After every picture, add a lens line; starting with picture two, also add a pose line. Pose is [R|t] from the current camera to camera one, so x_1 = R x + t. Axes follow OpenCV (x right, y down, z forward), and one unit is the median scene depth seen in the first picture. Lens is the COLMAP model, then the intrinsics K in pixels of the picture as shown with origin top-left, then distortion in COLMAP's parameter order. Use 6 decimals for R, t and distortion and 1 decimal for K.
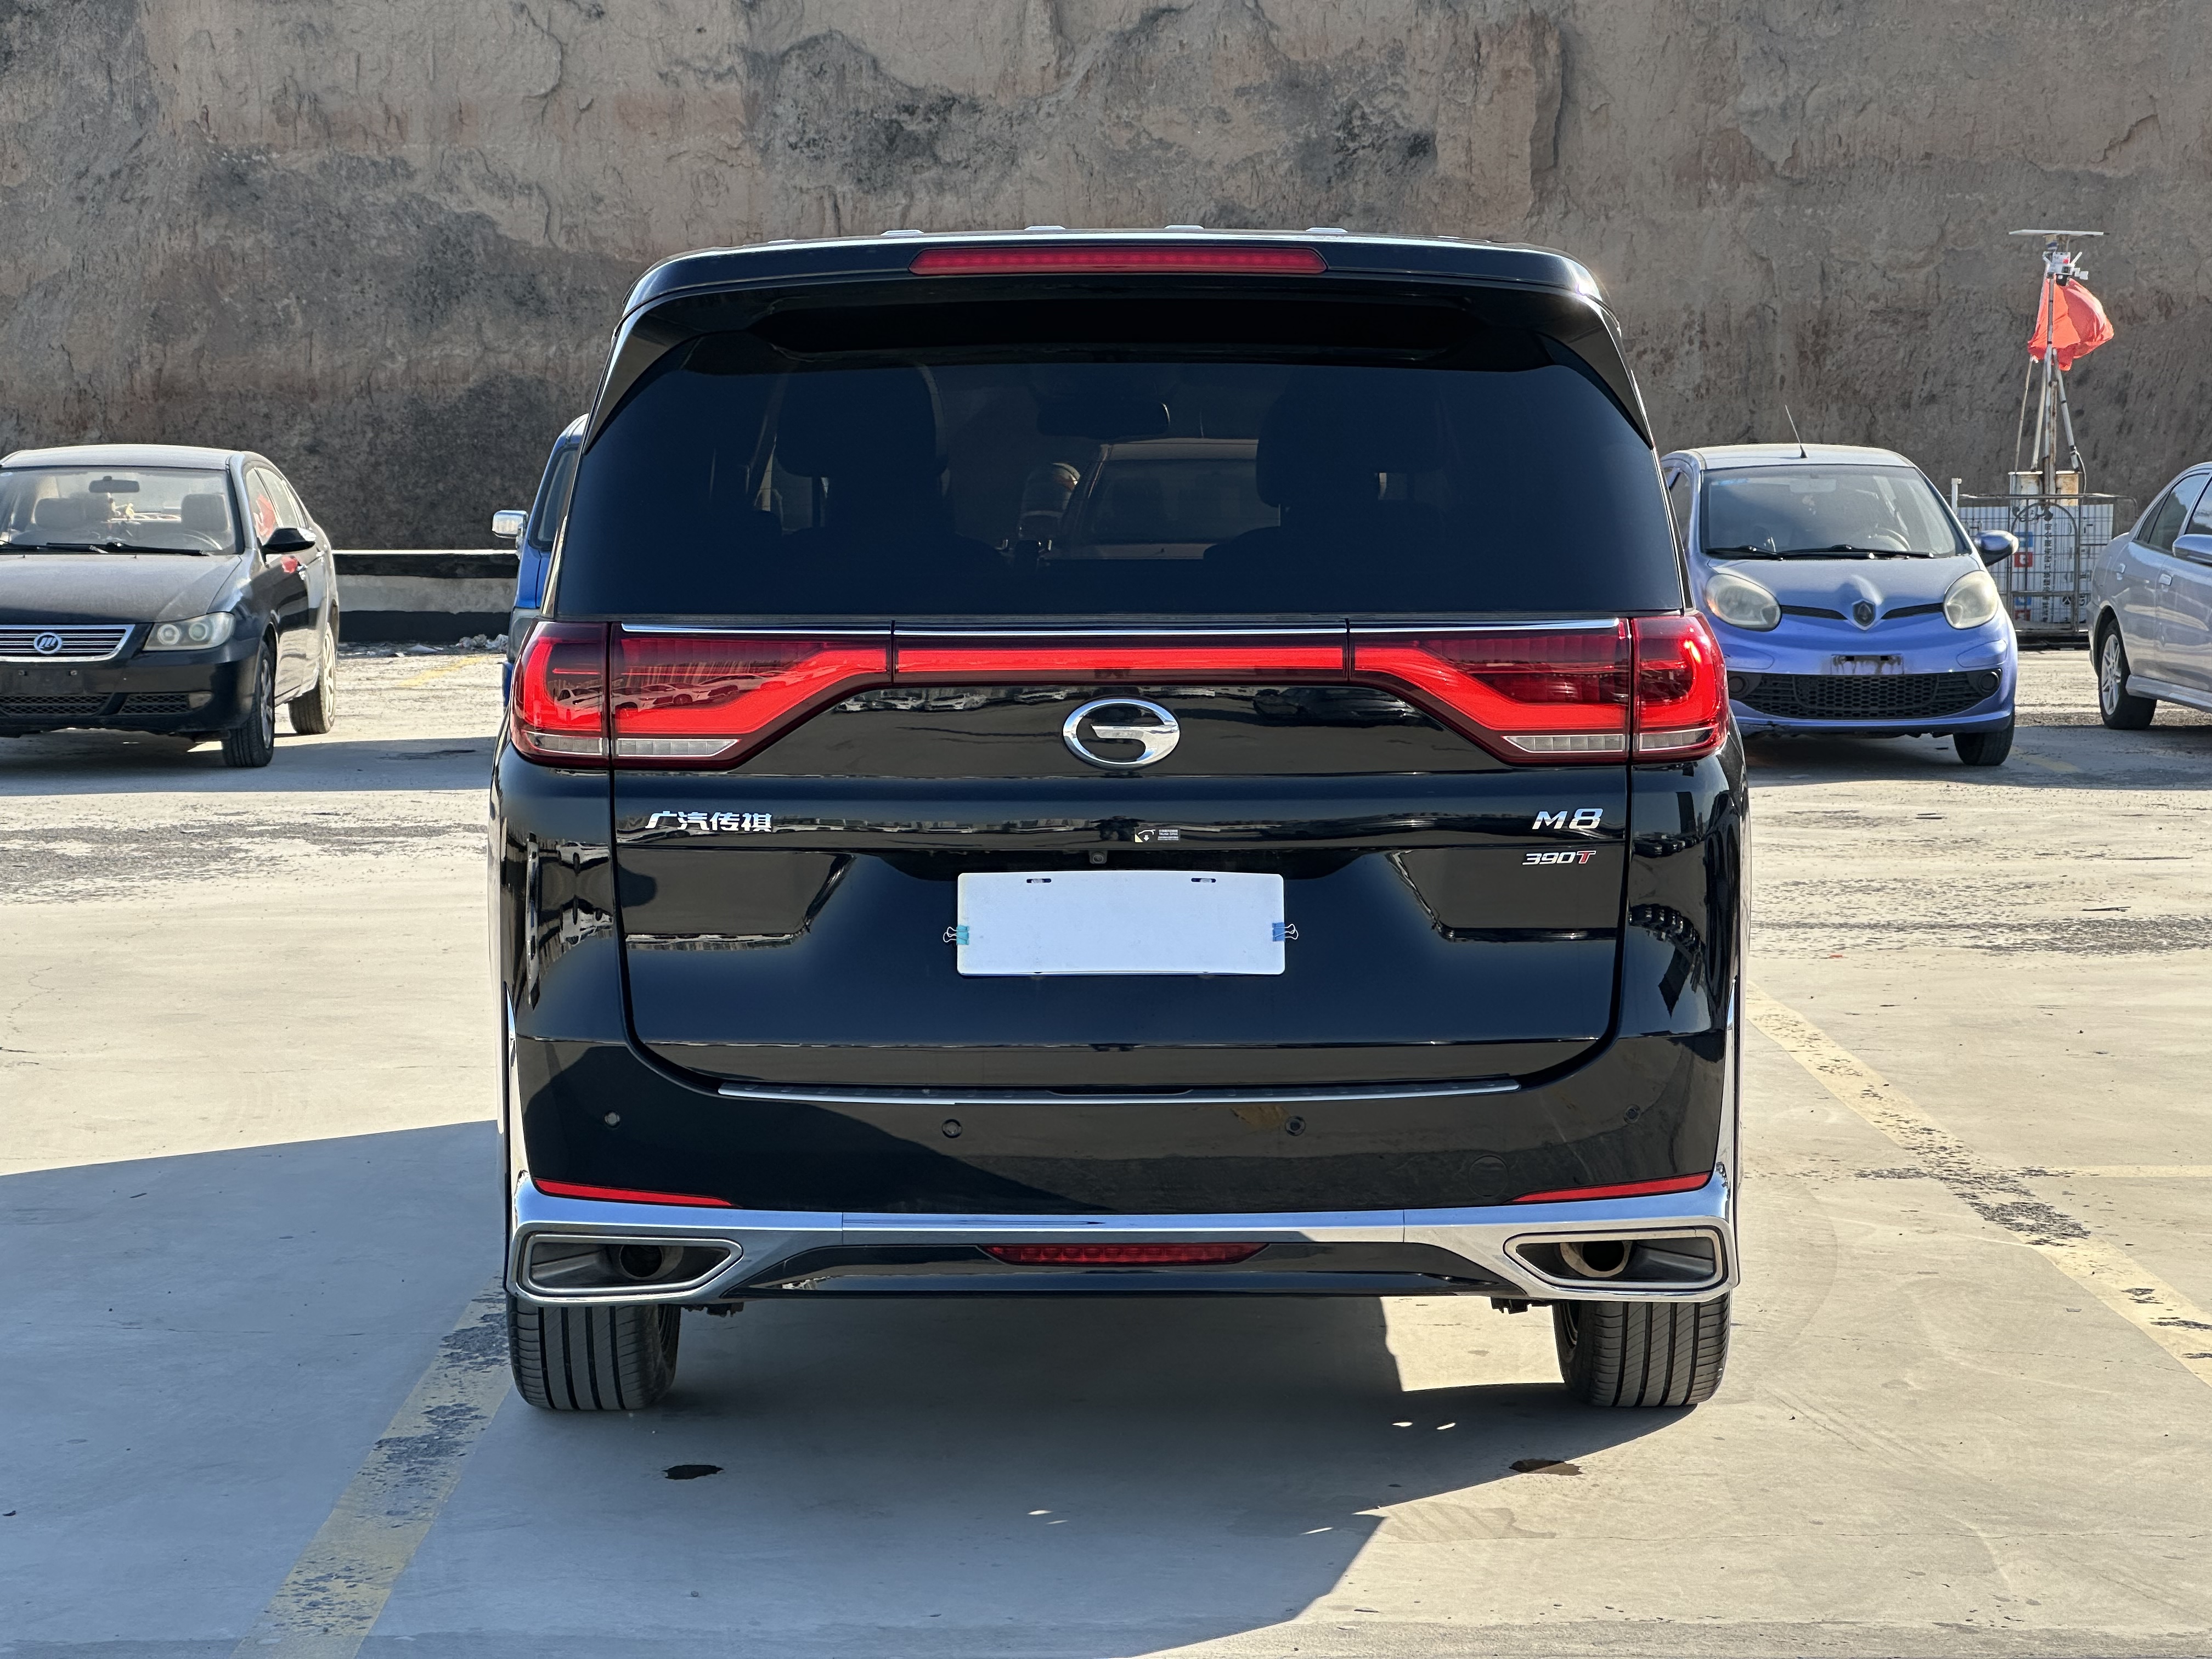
lens RADIAL K [[4998.8, 0, 1106.0], [0, 4998.8, 829.5], [0, 0, 1]] dist [-0.101069, 3.987193]
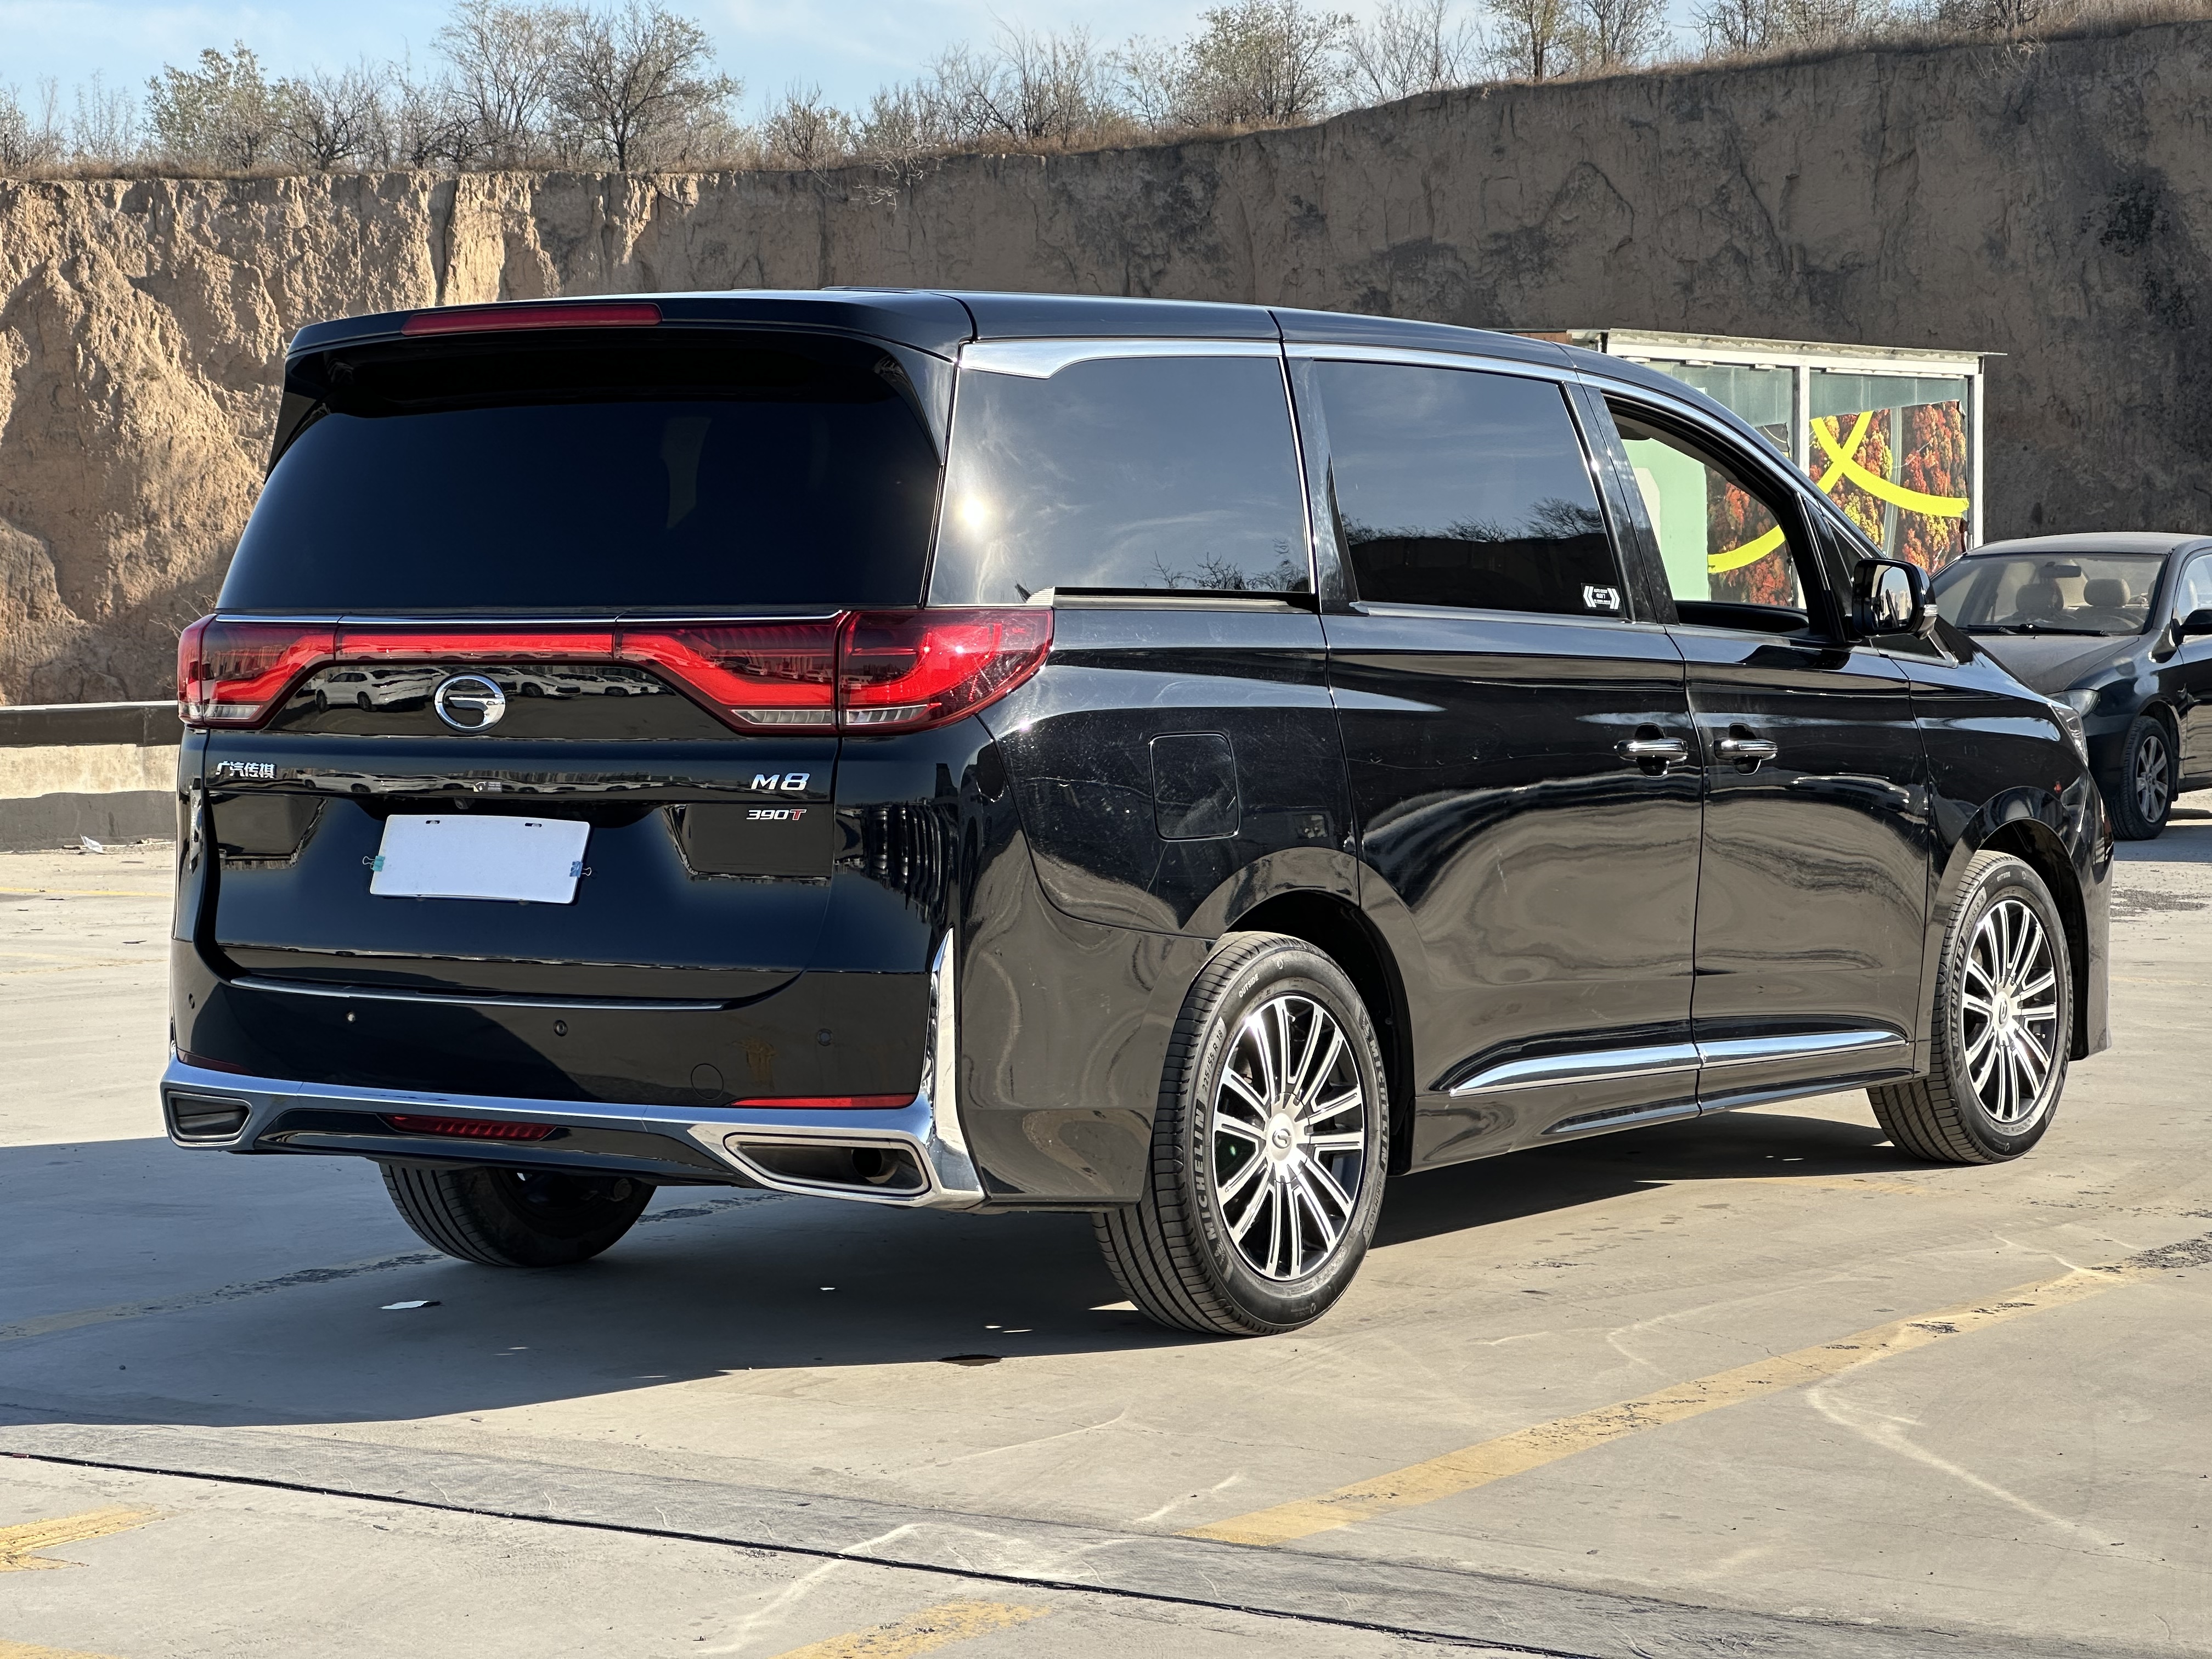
lens RADIAL K [[4998.8, 0, 1106.0], [0, 4998.8, 829.5], [0, 0, 1]] dist [-0.101069, 3.987193]
pose [[0.815987, 0.025553, -0.577506, 0.833495], [-0.039442, 0.999155, -0.011521, 0.019692], [0.576724, 0.032179, 0.816305, 0.085465]]
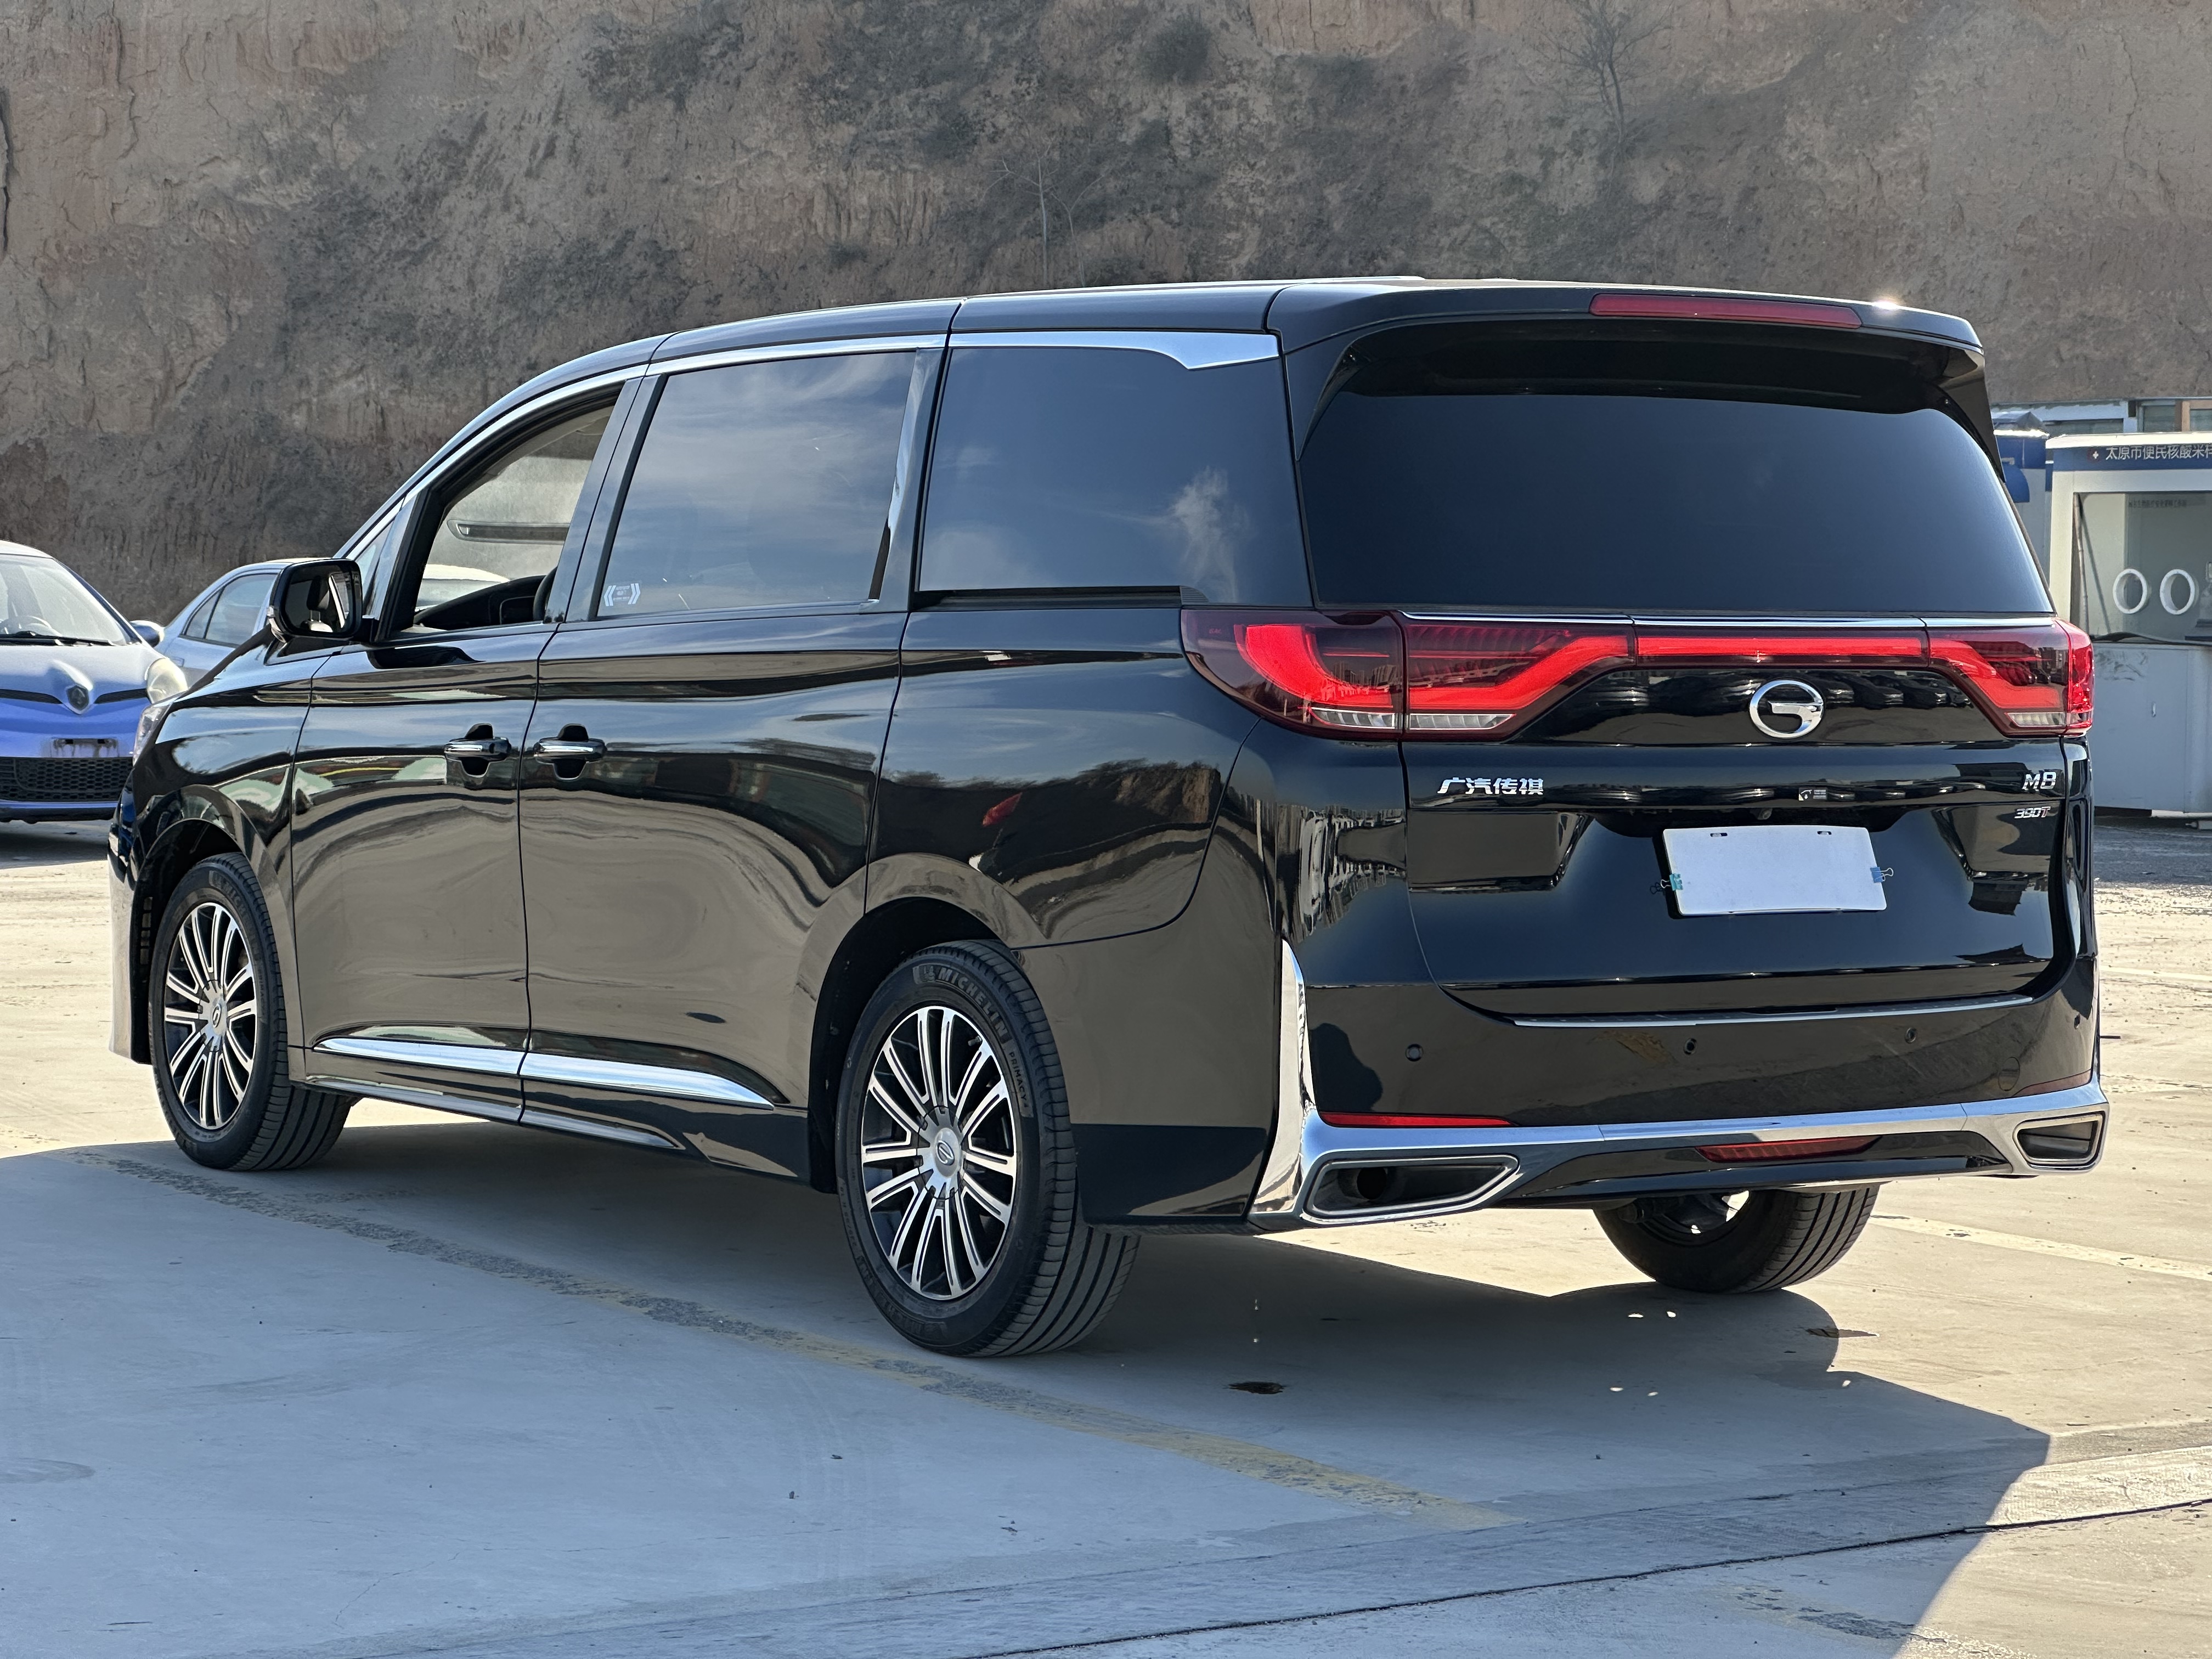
lens RADIAL K [[4998.8, 0, 1106.0], [0, 4998.8, 829.5], [0, 0, 1]] dist [-0.101069, 3.987193]
pose [[0.837525, -0.010570, 0.546297, -0.769887], [0.024962, 0.999509, -0.018931, 0.027386], [-0.545828, 0.029492, 0.837378, 0.097228]]
